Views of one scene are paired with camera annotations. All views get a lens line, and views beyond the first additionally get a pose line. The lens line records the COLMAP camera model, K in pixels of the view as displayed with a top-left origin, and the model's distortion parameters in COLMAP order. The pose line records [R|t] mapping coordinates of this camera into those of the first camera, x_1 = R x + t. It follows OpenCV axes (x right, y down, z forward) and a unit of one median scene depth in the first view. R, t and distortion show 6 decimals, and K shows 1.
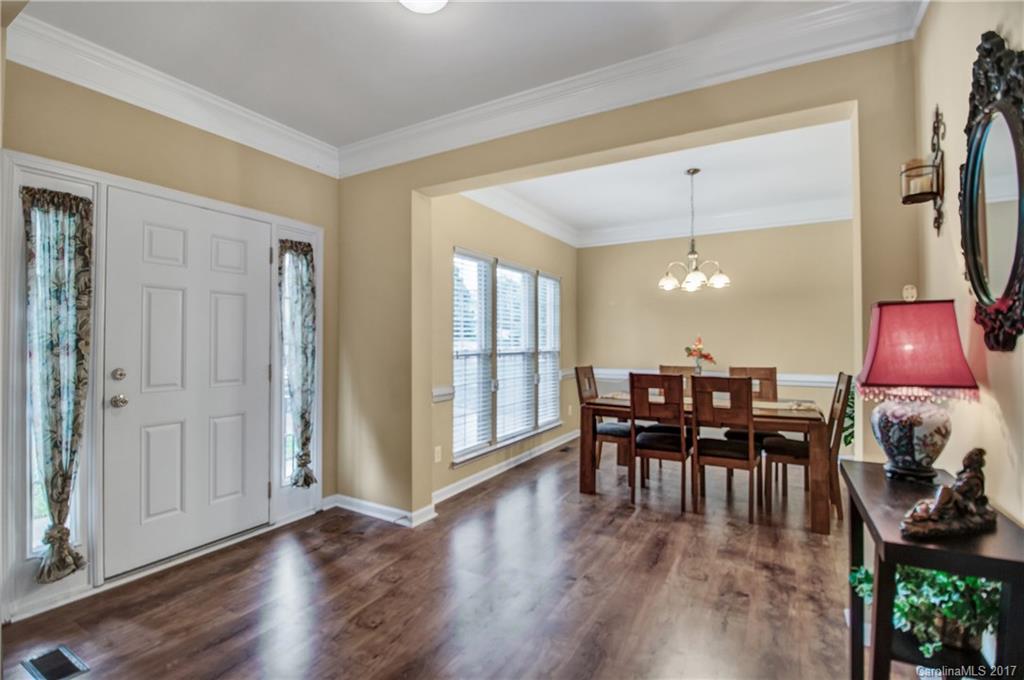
lens RADIAL K [[486.1, 0, 511.4], [0, 486.1, 339.3], [0, 0, 1]] dist [-0.000247, -0.000288]
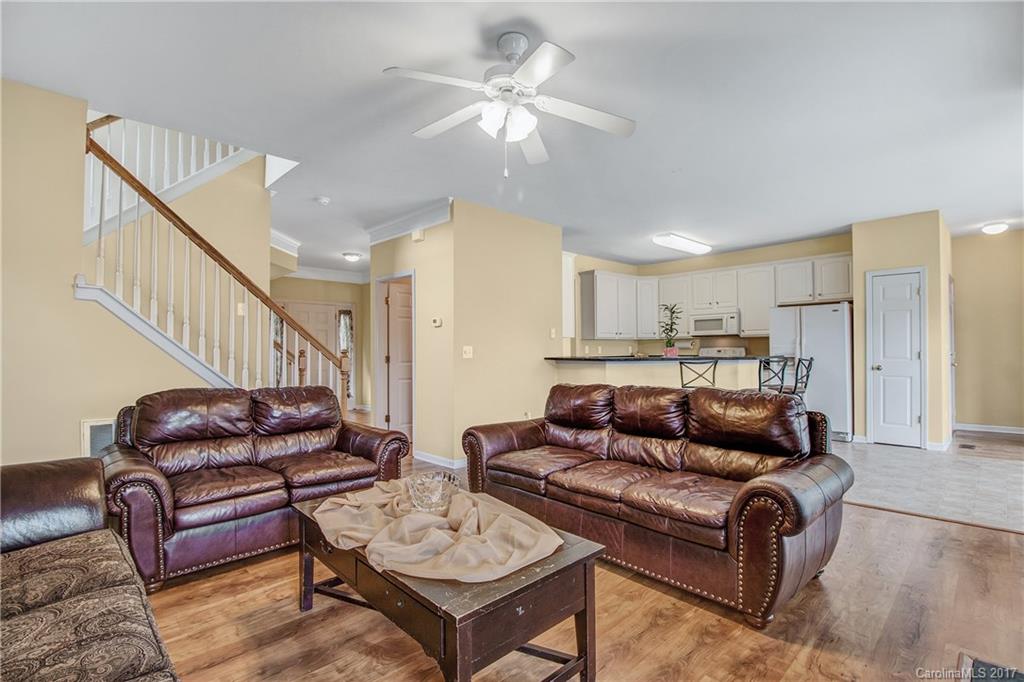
lens RADIAL K [[486.1, 0, 512.4], [0, 486.1, 342.1], [0, 0, 1]] dist [-0.000247, -0.000288]
pose [[0.969269, -0.007821, -0.245879, 0.472745], [0.006699, 0.999963, -0.005400, 0.000973], [0.245913, 0.003587, 0.969285, -0.590869]]
